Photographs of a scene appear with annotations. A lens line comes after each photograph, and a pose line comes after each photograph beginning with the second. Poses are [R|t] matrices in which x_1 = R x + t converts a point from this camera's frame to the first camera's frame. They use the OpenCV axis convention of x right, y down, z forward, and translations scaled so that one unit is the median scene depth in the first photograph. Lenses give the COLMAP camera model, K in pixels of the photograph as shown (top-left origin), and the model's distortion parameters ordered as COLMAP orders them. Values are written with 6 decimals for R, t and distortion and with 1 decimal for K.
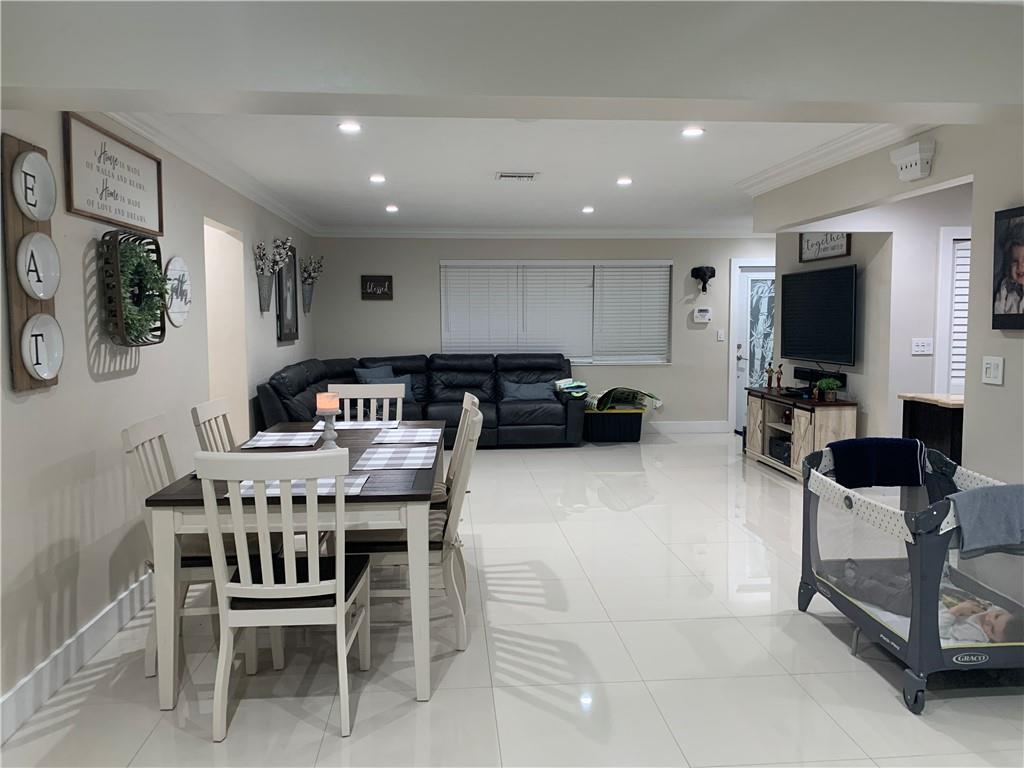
lens RADIAL K [[761.6, 0, 512.6], [0, 761.6, 395.8], [0, 0, 1]] dist [0.010256, 0.001034]
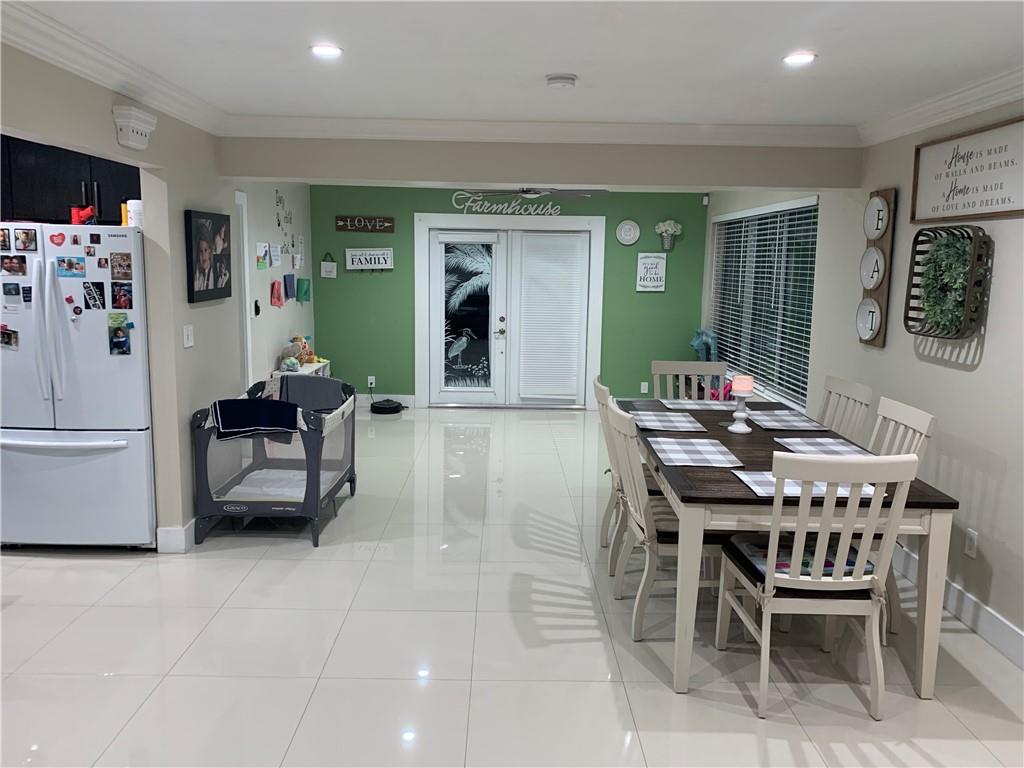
lens RADIAL K [[782.5, 0, 501.0], [0, 782.5, 373.5], [0, 0, 1]] dist [0.002010, -0.002470]
pose [[-0.995799, -0.025858, 0.087844, 0.001272], [-0.003015, 0.968041, 0.250772, -0.305077], [-0.091521, 0.249454, -0.964052, 2.261057]]
